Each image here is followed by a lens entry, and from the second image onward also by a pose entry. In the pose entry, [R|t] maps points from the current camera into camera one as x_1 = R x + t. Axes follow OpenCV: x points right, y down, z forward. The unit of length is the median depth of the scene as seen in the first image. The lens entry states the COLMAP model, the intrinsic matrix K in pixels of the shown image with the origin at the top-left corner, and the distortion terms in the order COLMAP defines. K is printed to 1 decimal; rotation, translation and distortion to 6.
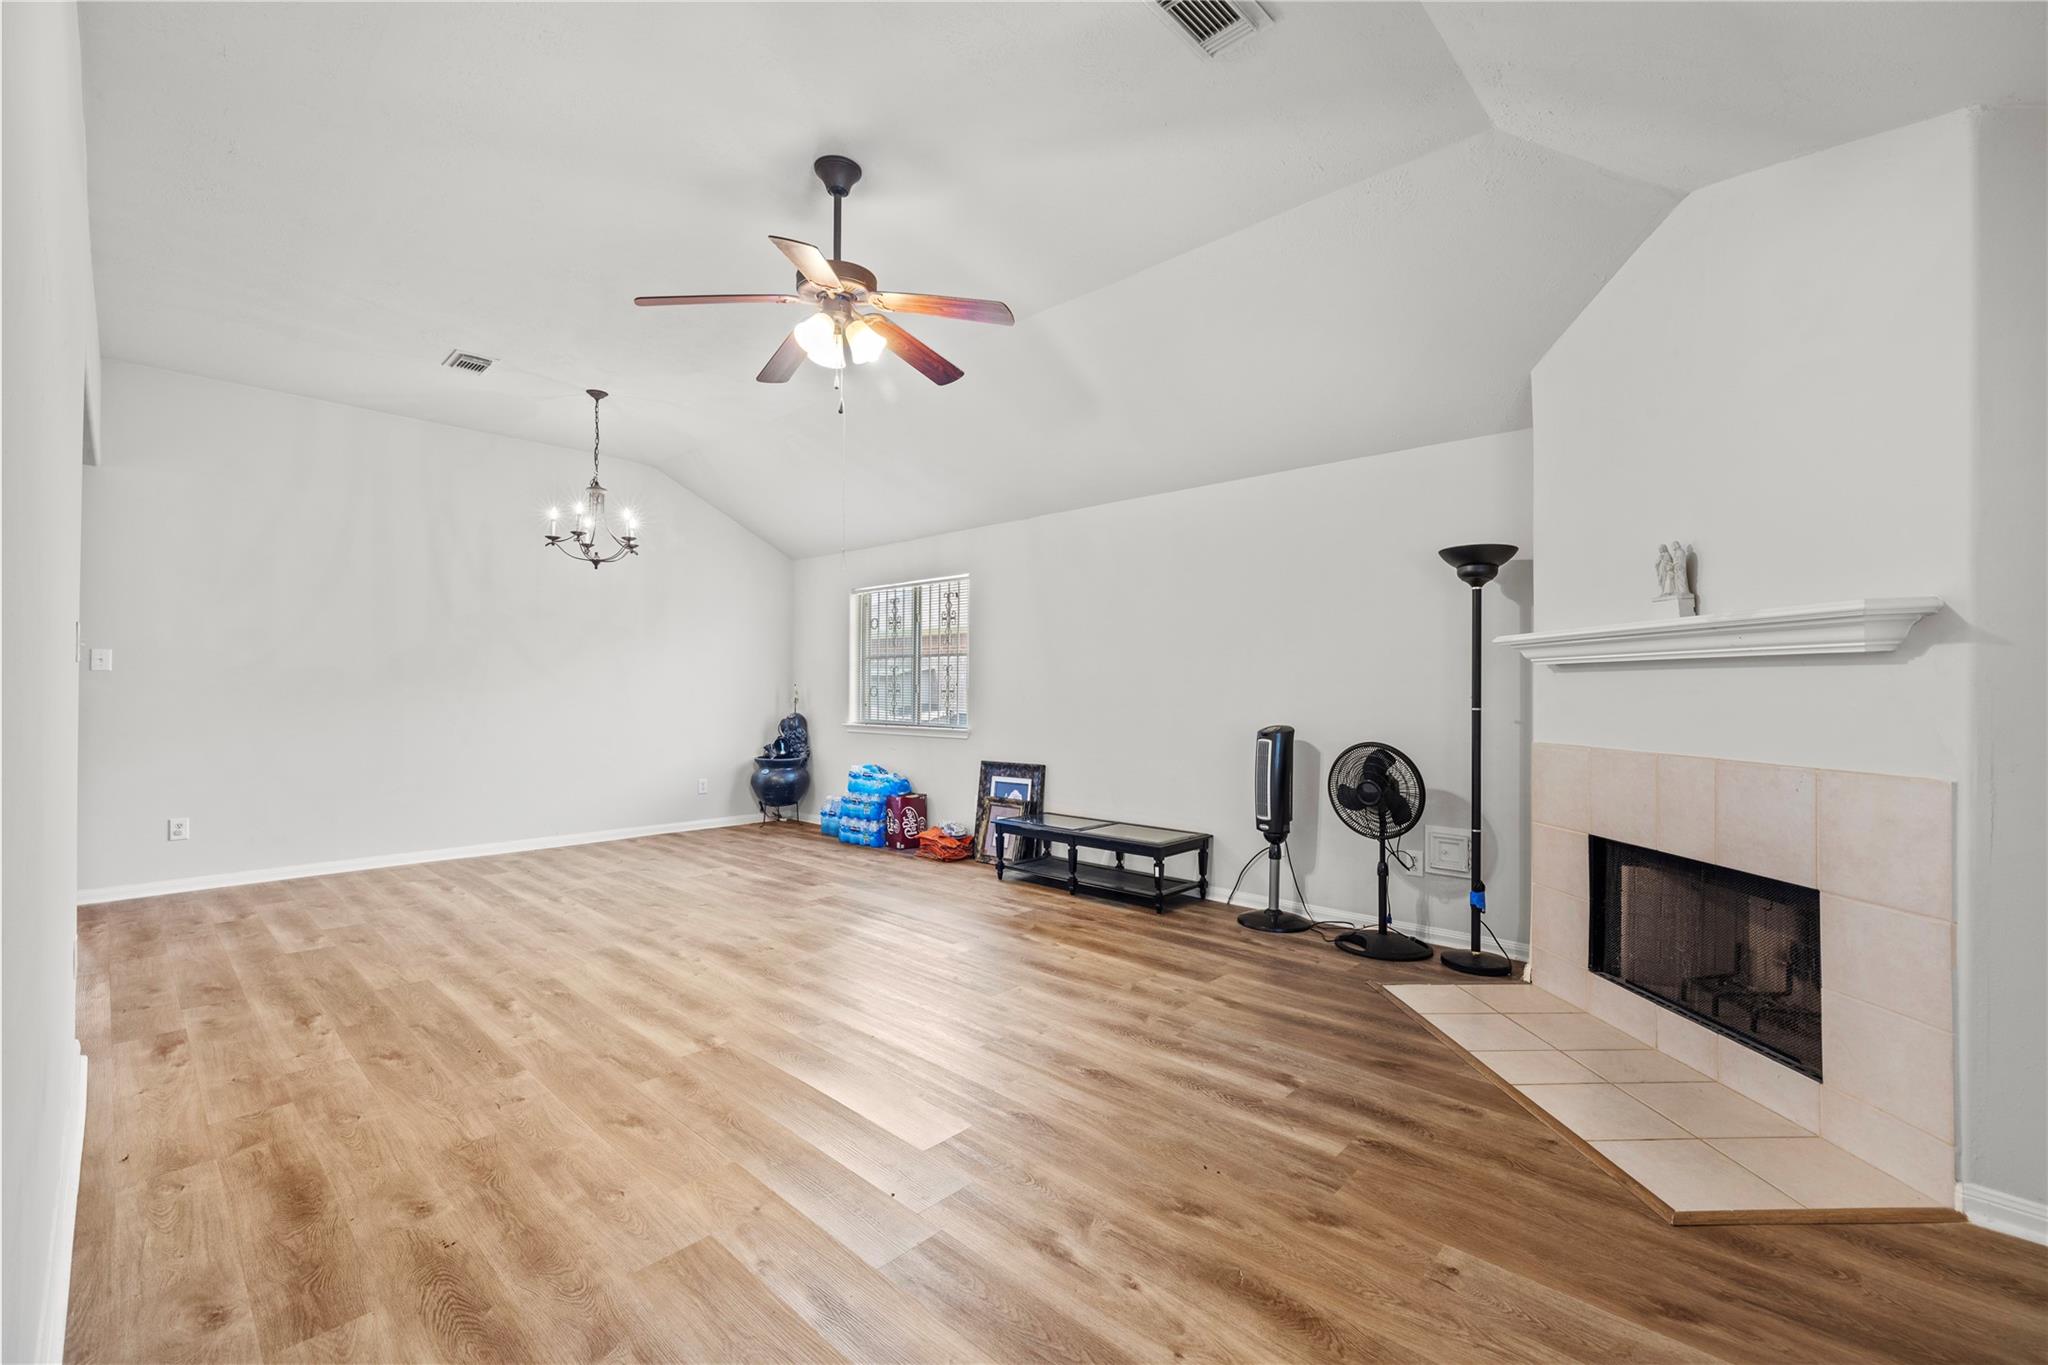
lens RADIAL K [[856.2, 0, 1021.8], [0, 856.2, 681.8], [0, 0, 1]] dist [-0.000145, 0.000632]
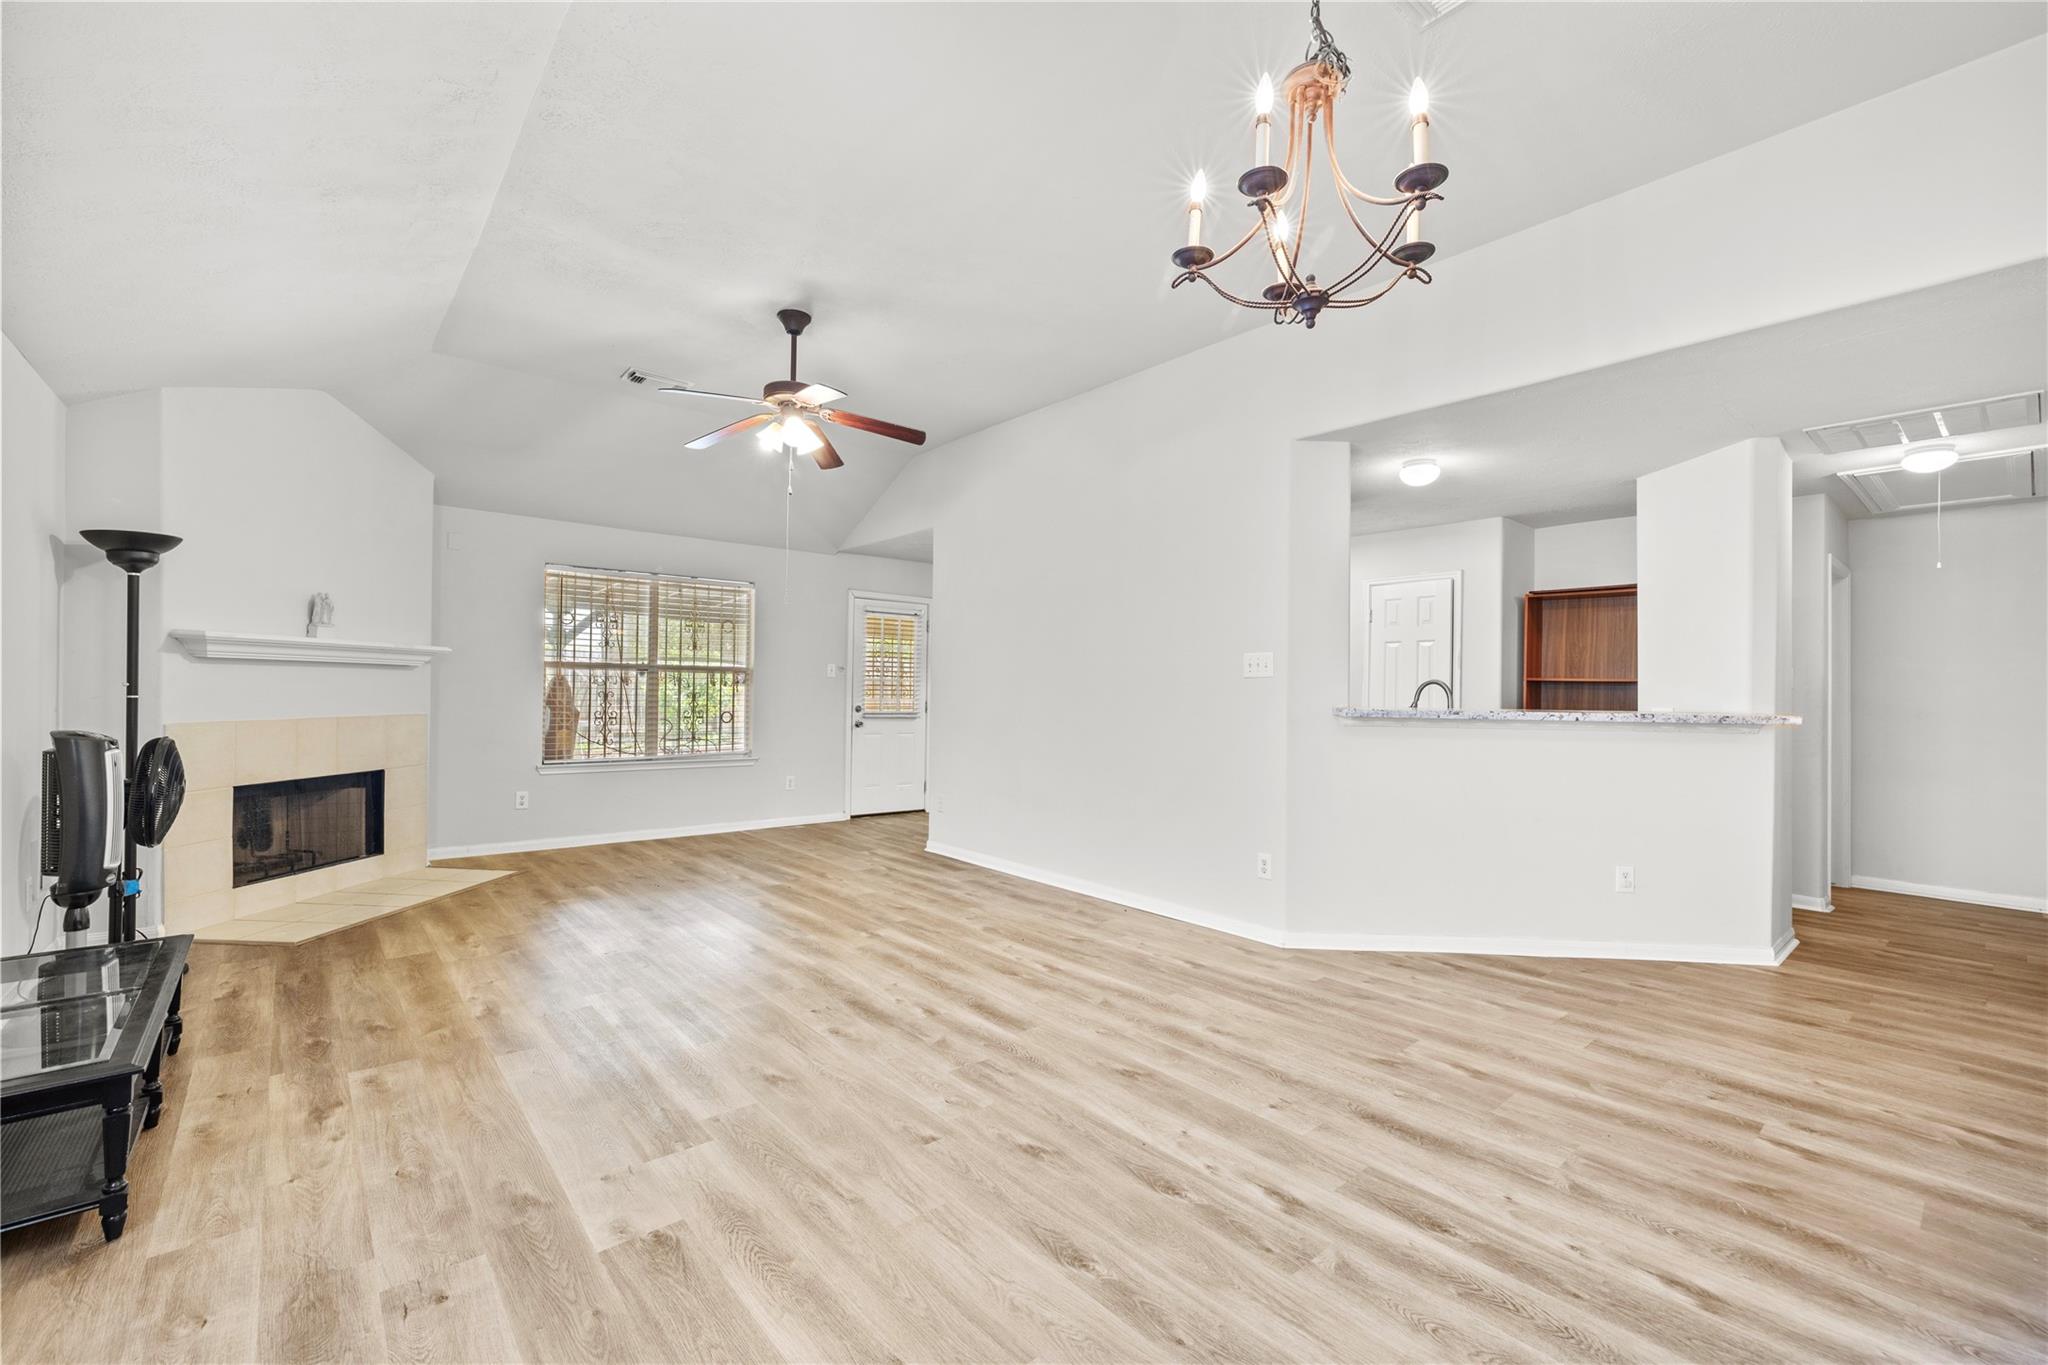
lens RADIAL K [[859.0, 0, 1020.7], [0, 859.0, 683.0], [0, 0, 1]] dist [-0.001153, 0.000670]
pose [[-0.993535, -0.014731, 0.112565, -0.594208], [-0.016559, 0.999746, -0.015315, 0.013853], [-0.112310, -0.017080, -0.993526, 1.854913]]
